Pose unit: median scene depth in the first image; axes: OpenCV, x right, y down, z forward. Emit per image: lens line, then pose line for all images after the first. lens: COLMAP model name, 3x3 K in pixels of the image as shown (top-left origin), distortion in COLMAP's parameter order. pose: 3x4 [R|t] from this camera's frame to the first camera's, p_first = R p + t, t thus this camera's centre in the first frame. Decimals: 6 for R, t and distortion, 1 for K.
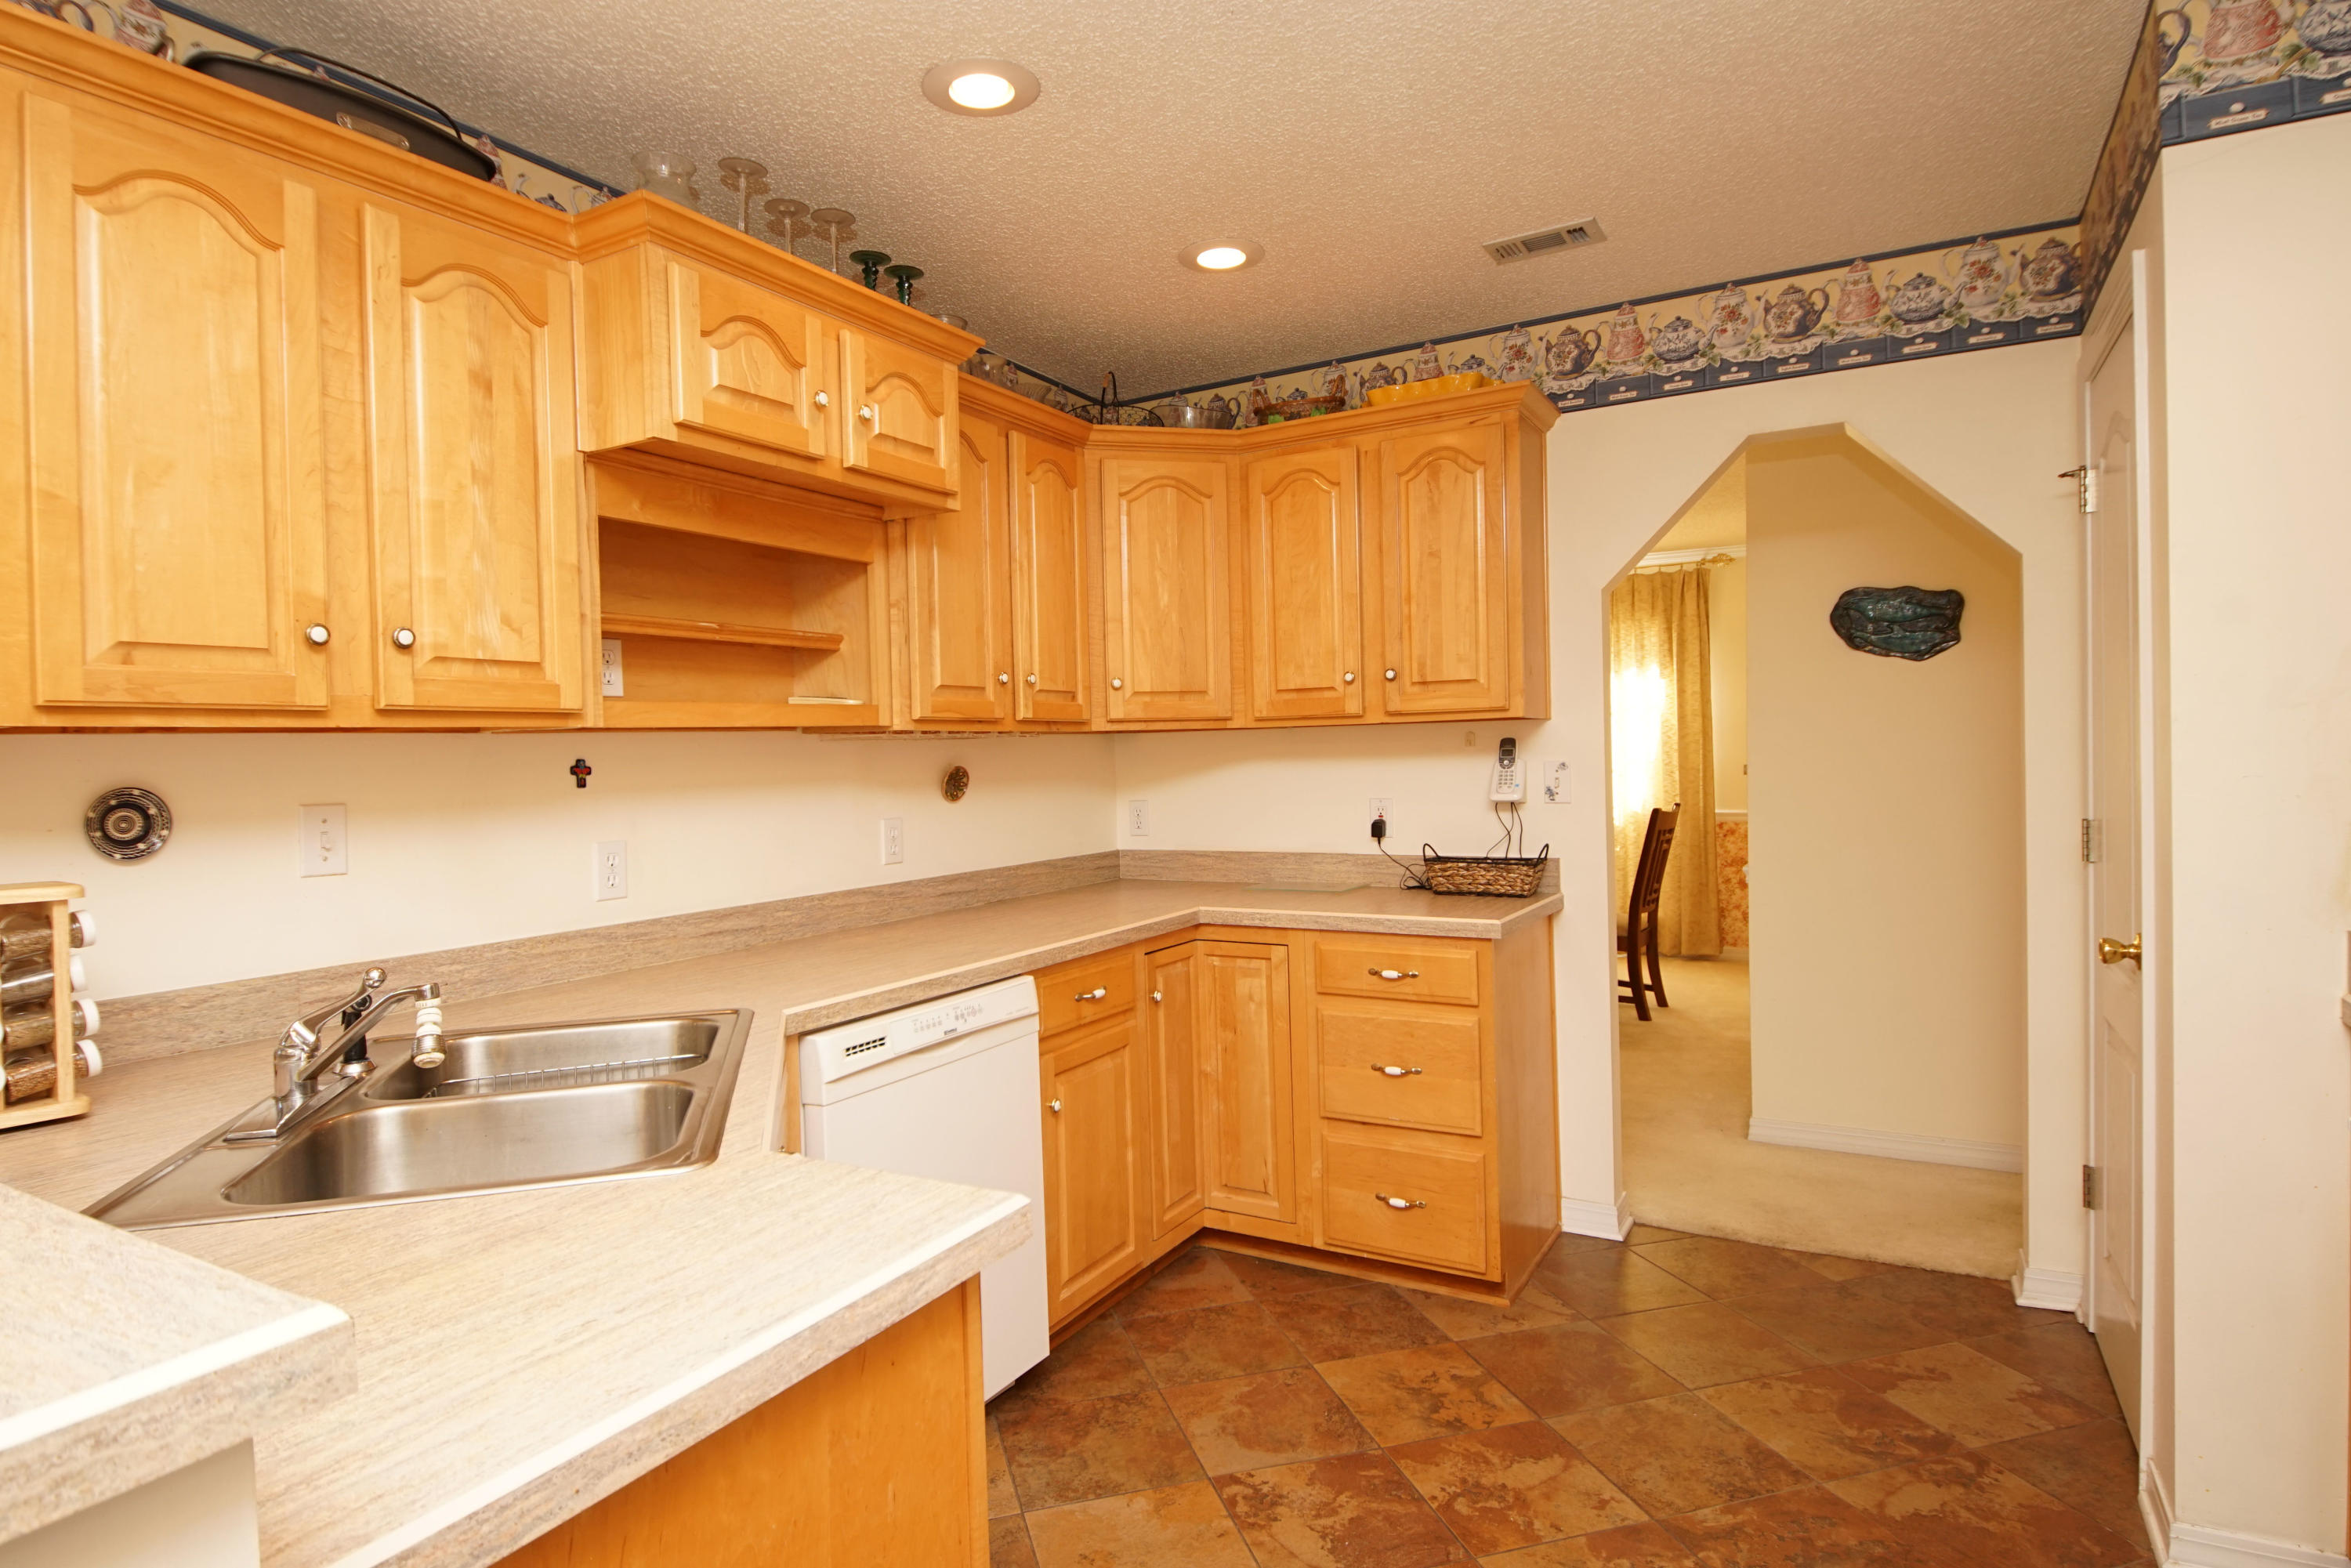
lens RADIAL K [[1258.3, 0, 1150.1], [0, 1258.3, 766.8], [0, 0, 1]] dist [0.038973, -0.040804]
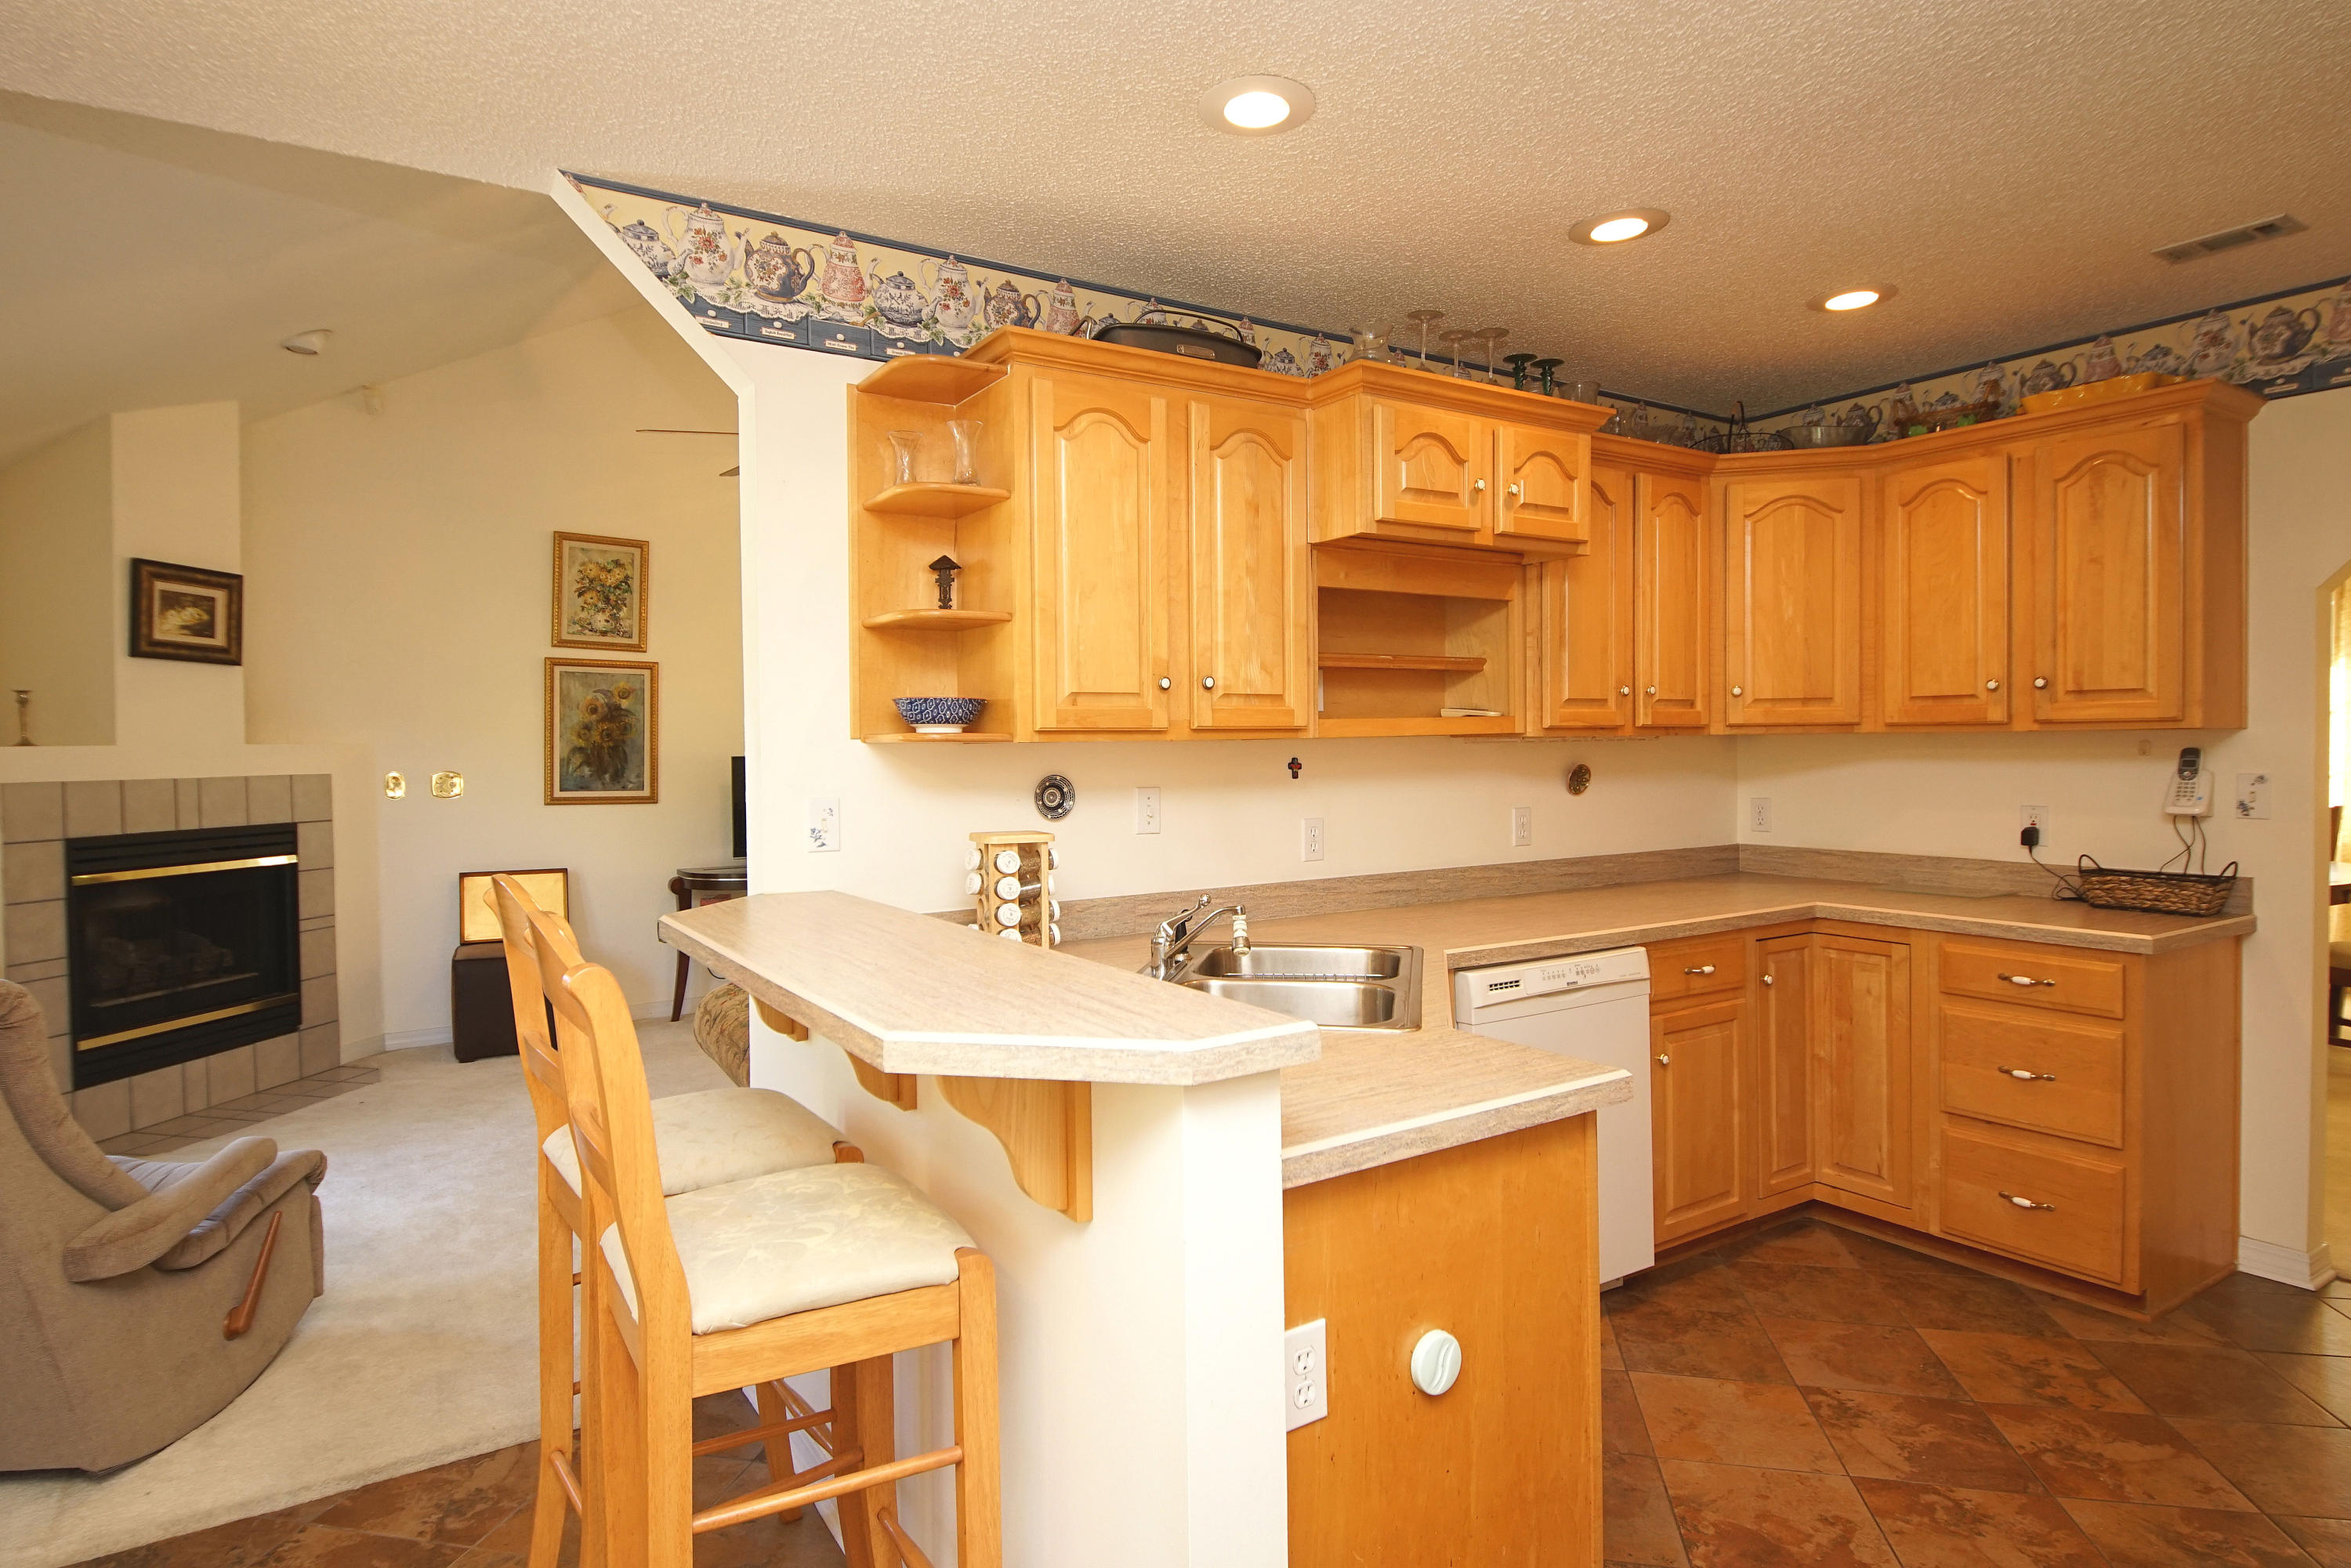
lens RADIAL K [[1258.3, 0, 1150.1], [0, 1258.3, 766.8], [0, 0, 1]] dist [0.038973, -0.040804]
pose [[0.888391, 0.024169, -0.458452, 0.030625], [-0.016011, 0.999637, 0.021674, -0.019283], [0.458809, -0.011915, 0.888455, -0.235459]]
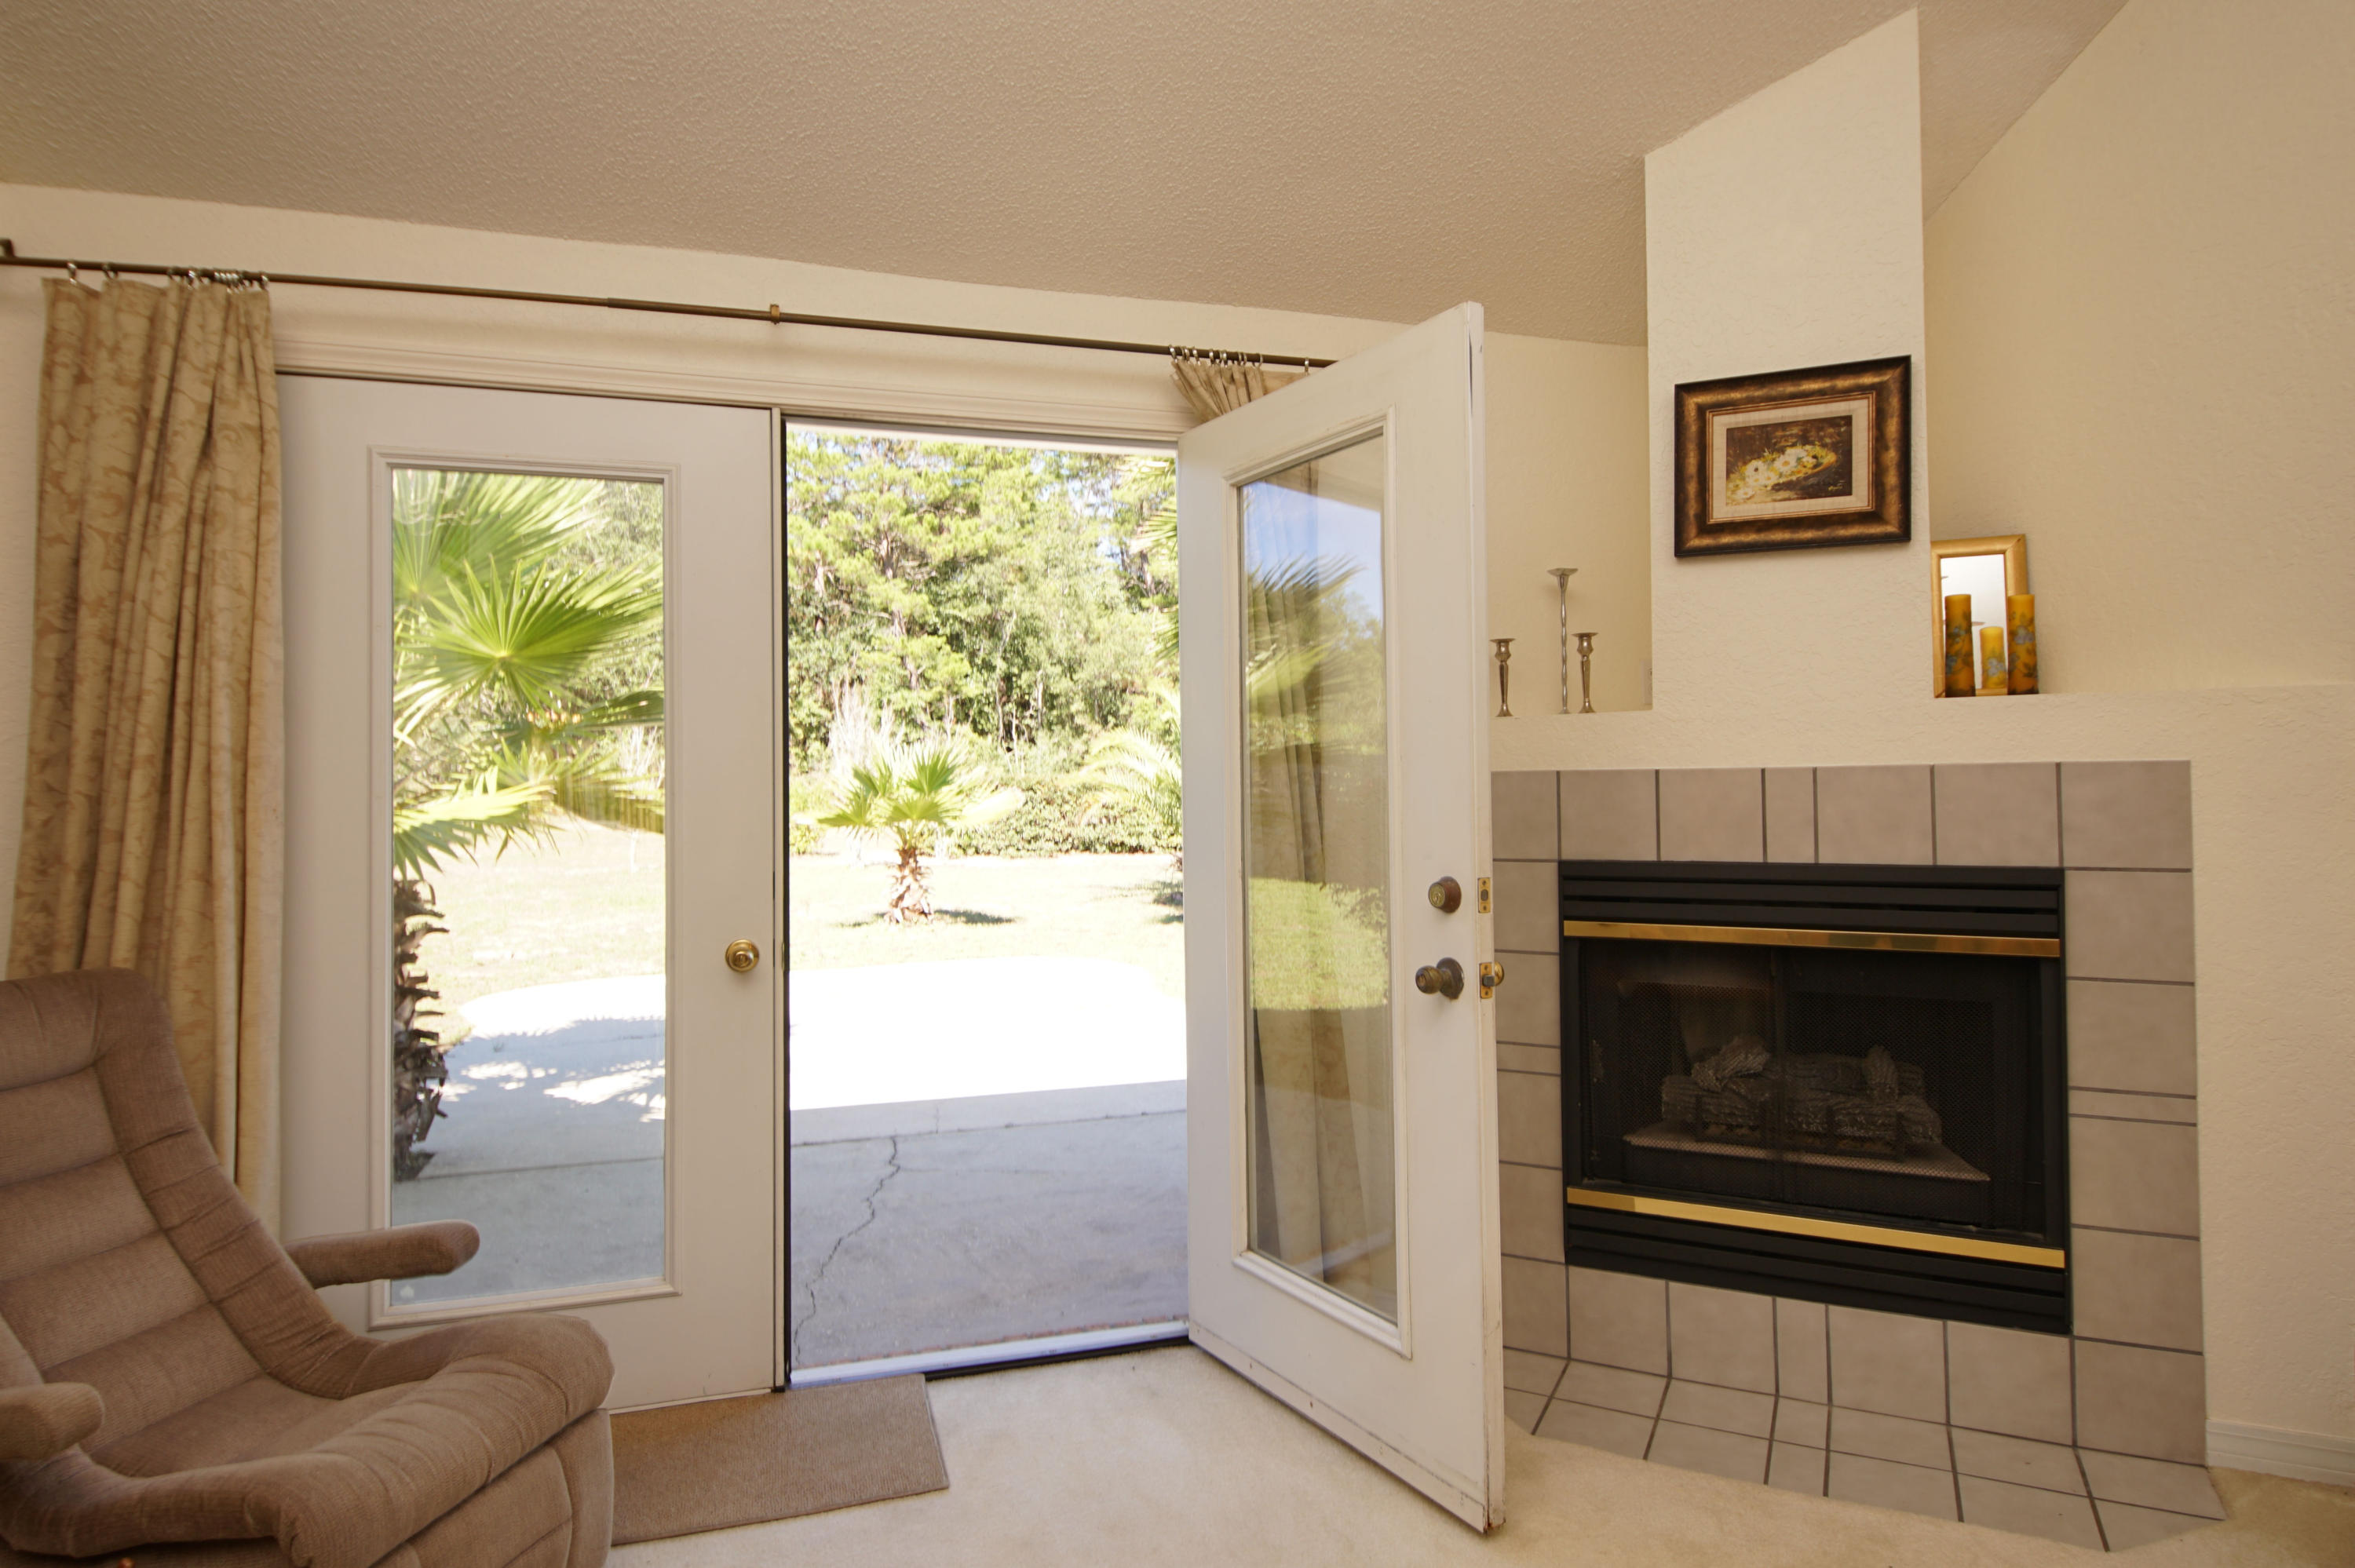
lens RADIAL K [[1311.9, 0, 1171.3], [0, 1311.9, 771.7], [0, 0, 1]] dist [0.012568, -0.000971]
pose [[-0.673900, 0.023457, -0.738450, -0.866199], [0.024318, 0.999659, 0.009561, 0.034868], [0.738422, -0.011514, -0.674240, 0.949983]]
